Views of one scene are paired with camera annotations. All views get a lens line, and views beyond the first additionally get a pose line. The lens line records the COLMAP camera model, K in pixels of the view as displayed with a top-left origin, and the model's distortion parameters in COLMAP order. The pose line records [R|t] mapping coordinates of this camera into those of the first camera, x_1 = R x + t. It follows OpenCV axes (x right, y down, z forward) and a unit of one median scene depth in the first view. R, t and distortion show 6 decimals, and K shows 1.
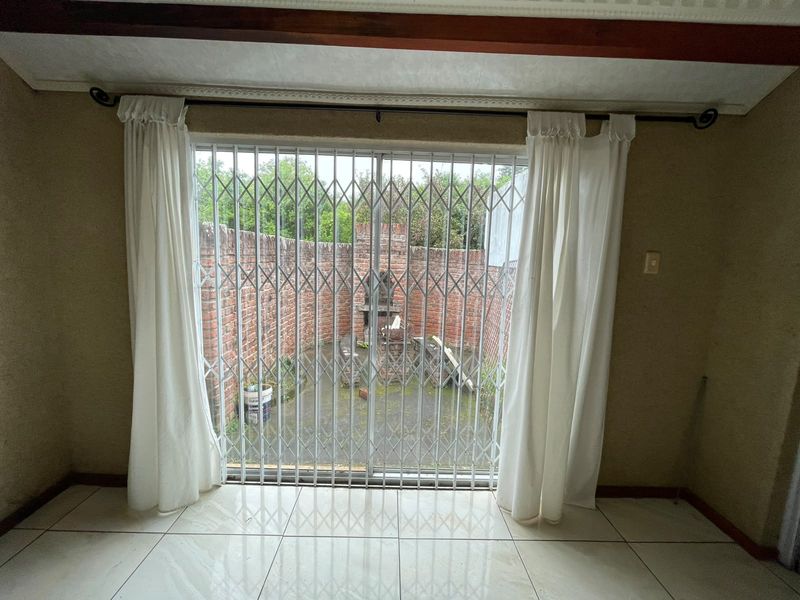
lens RADIAL K [[323.6, 0, 394.6], [0, 323.6, 300.1], [0, 0, 1]] dist [-0.002105, -0.000095]
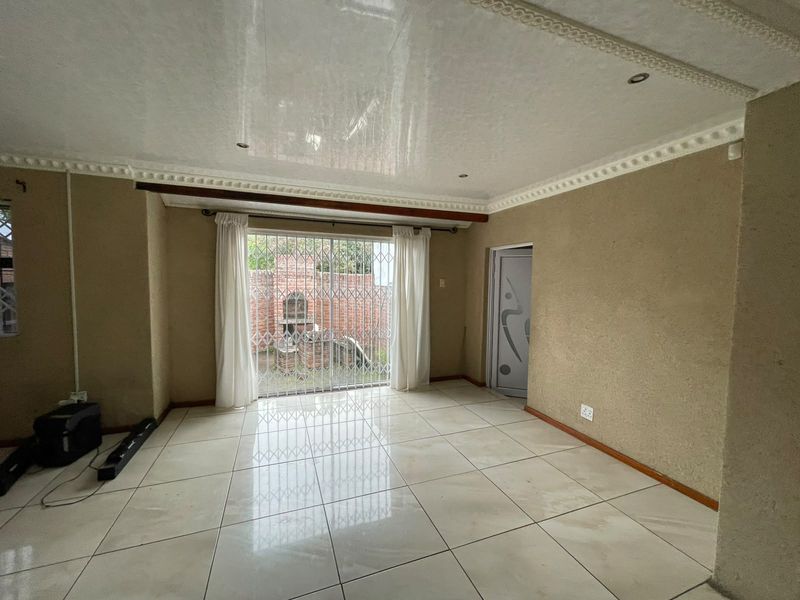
lens RADIAL K [[323.6, 0, 394.6], [0, 323.6, 300.1], [0, 0, 1]] dist [-0.002105, -0.000095]
pose [[0.941529, -0.038794, 0.334690, -0.428036], [0.060408, 0.996690, -0.054410, 0.141583], [-0.331471, 0.071446, 0.940756, -1.299325]]
